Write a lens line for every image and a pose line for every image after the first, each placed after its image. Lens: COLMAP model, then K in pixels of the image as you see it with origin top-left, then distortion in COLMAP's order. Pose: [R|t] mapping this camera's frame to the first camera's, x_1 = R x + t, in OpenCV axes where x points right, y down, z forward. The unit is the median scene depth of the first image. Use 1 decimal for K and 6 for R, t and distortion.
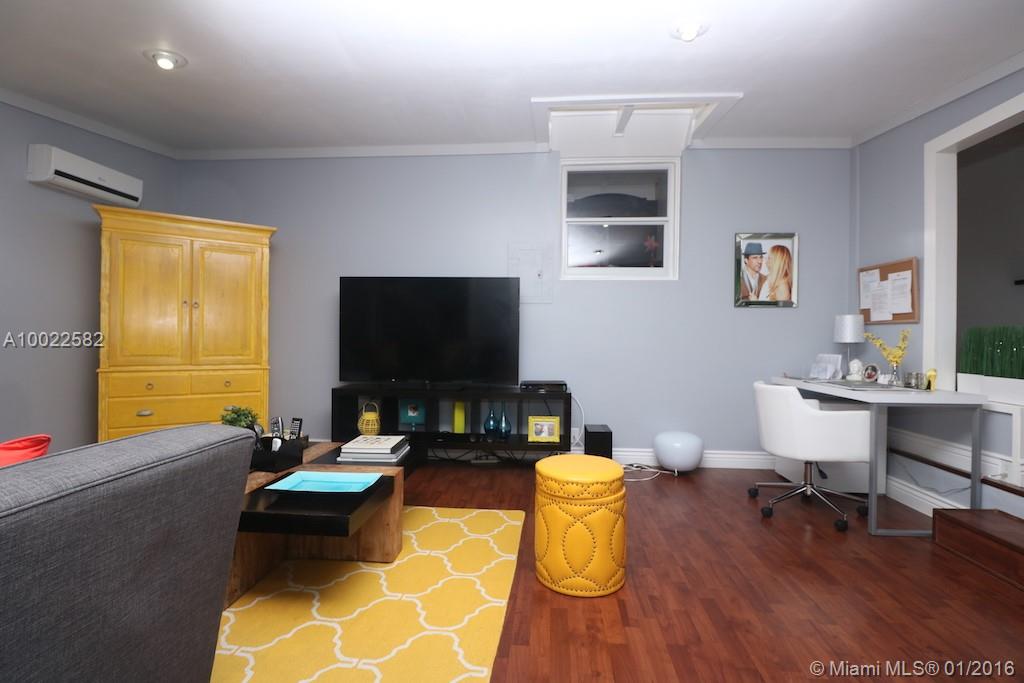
lens RADIAL K [[473.0, 0, 511.3], [0, 473.0, 338.0], [0, 0, 1]] dist [-0.001989, -0.011297]
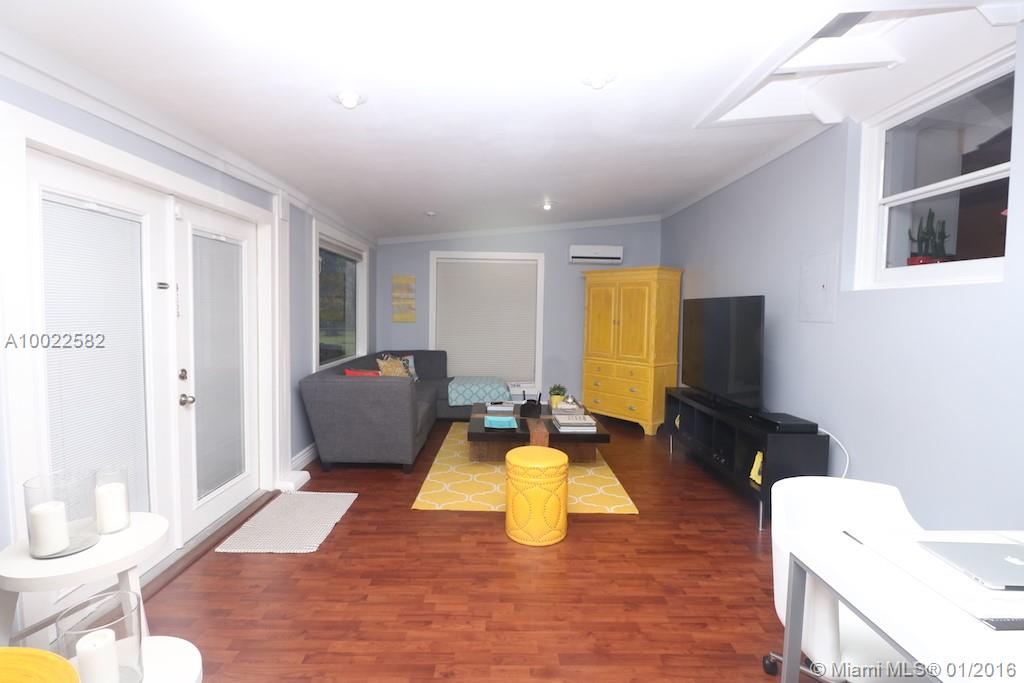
lens RADIAL K [[473.0, 0, 511.3], [0, 473.0, 338.0], [0, 0, 1]] dist [-0.001989, -0.011297]
pose [[0.101264, 0.050312, -0.993587, 1.162217], [-0.010045, 0.998721, 0.049549, -0.118898], [0.994809, 0.004963, 0.101639, 0.587760]]
